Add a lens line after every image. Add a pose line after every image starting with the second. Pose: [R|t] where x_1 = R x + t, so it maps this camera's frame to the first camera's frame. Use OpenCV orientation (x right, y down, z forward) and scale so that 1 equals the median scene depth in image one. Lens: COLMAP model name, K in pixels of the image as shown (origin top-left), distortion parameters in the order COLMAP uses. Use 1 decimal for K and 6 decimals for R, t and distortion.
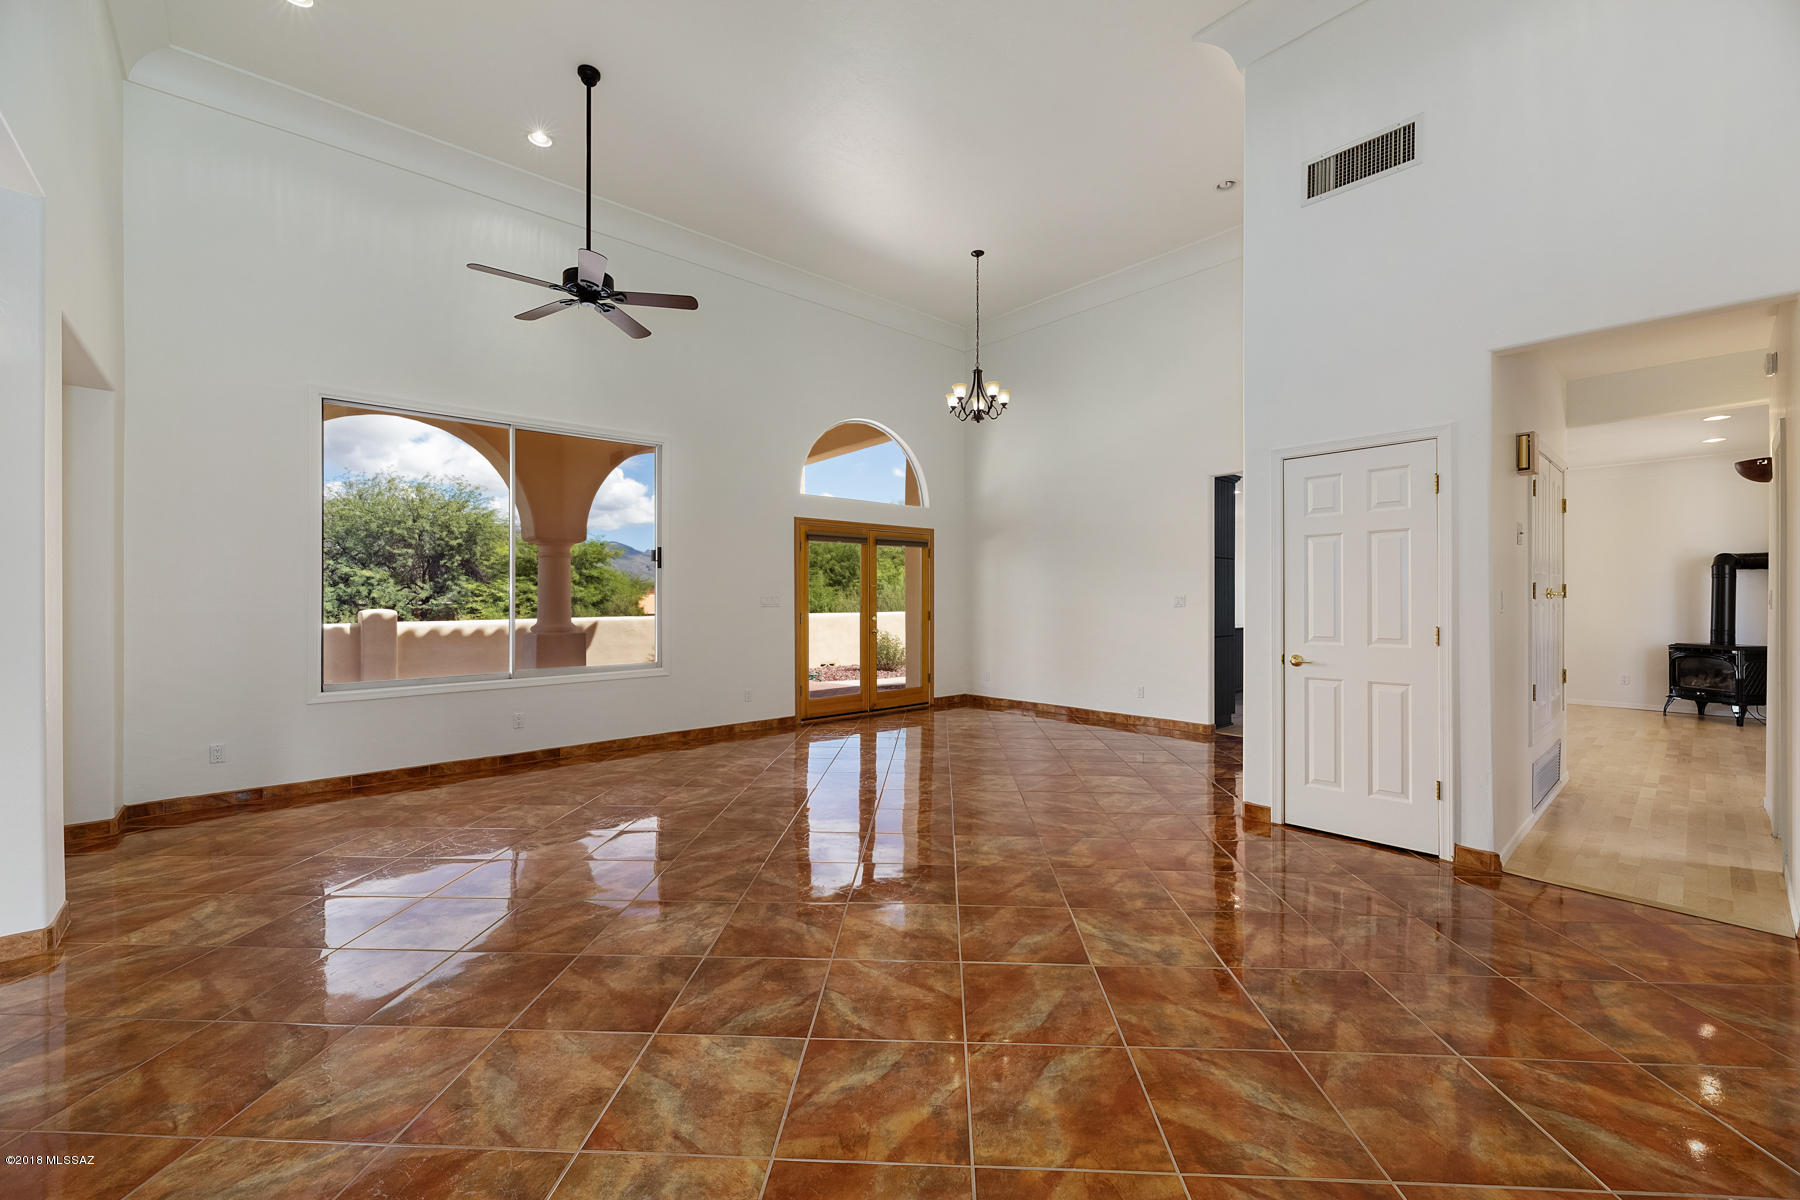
lens RADIAL K [[735.1, 0, 896.7], [0, 735.1, 596.9], [0, 0, 1]] dist [-0.002774, -0.000303]
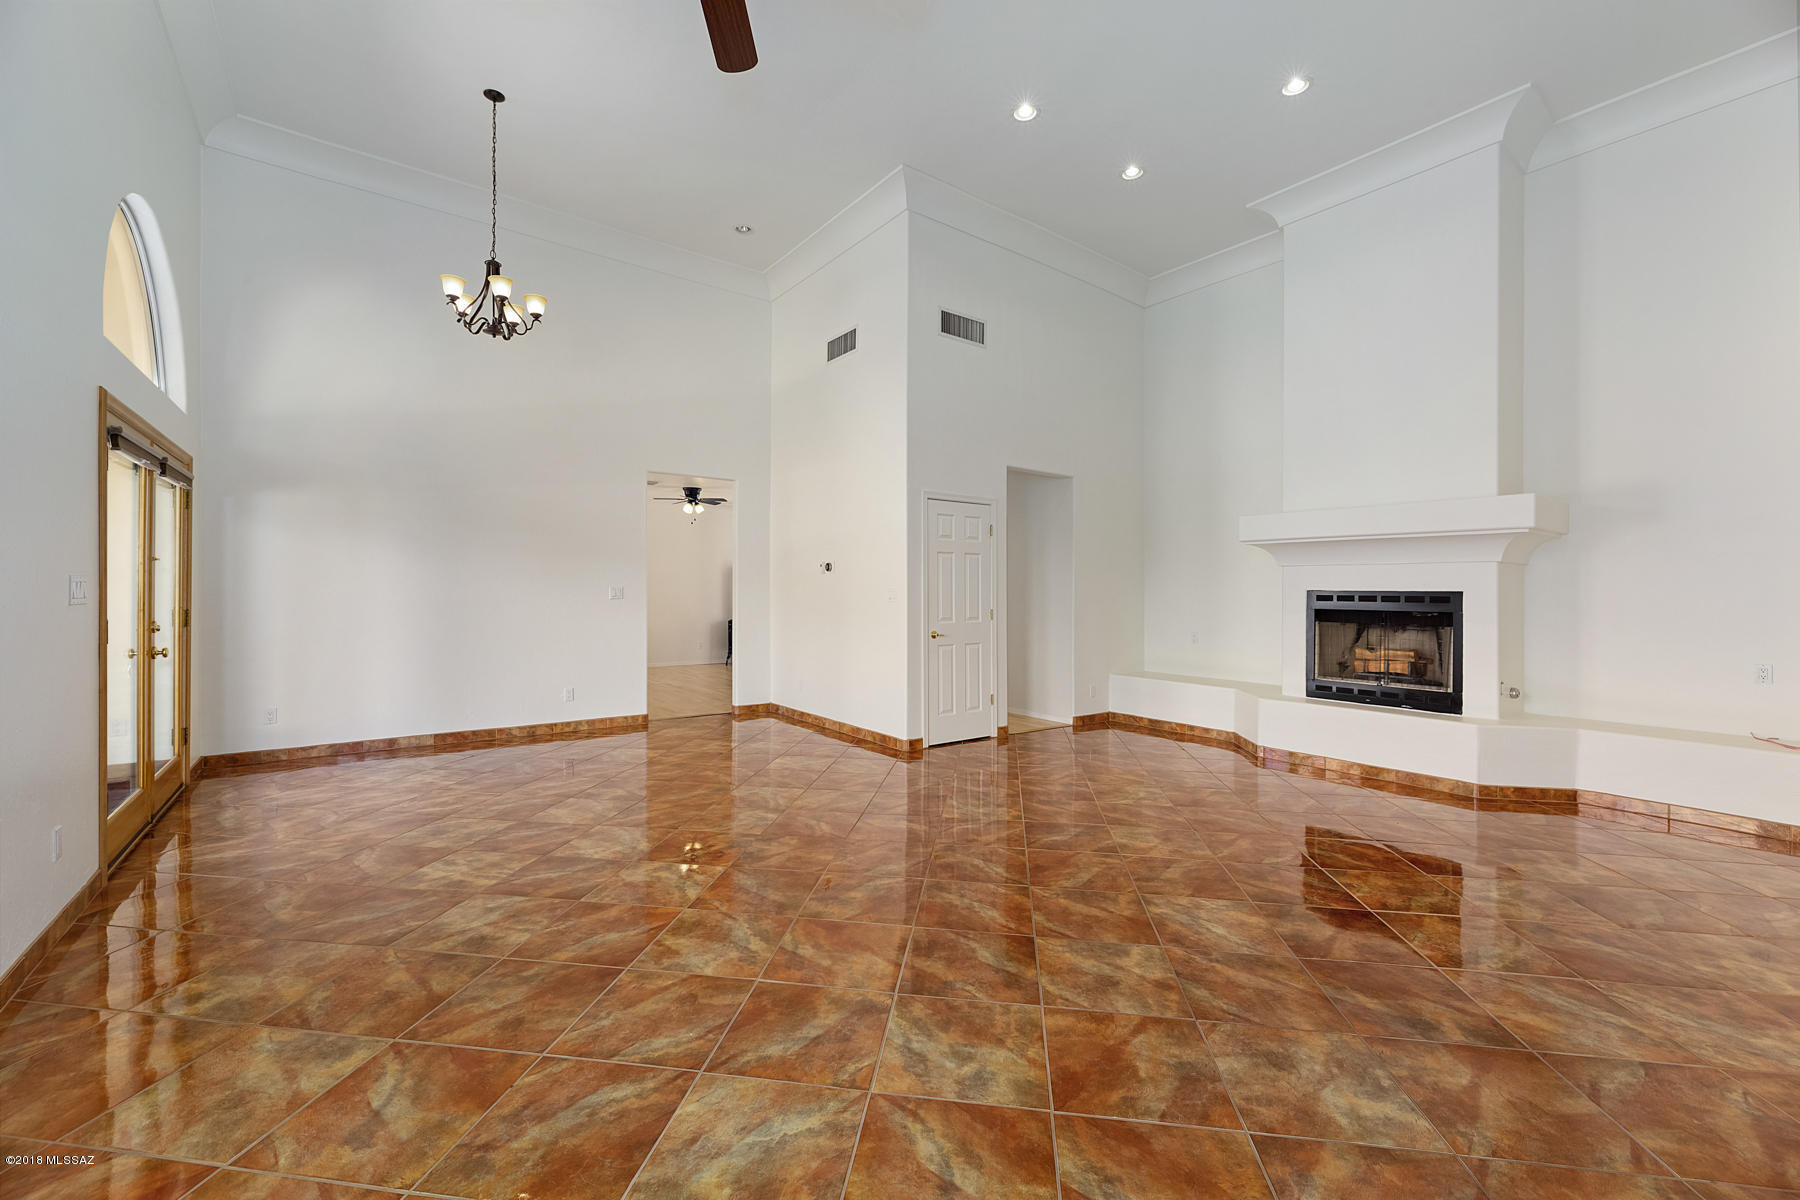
lens RADIAL K [[735.1, 0, 896.7], [0, 735.1, 596.9], [0, 0, 1]] dist [-0.002774, -0.000303]
pose [[0.076081, -0.004662, 0.997091, -1.088181], [-0.009592, 0.999939, 0.005407, 0.003283], [-0.997056, -0.009975, 0.076031, 1.098688]]
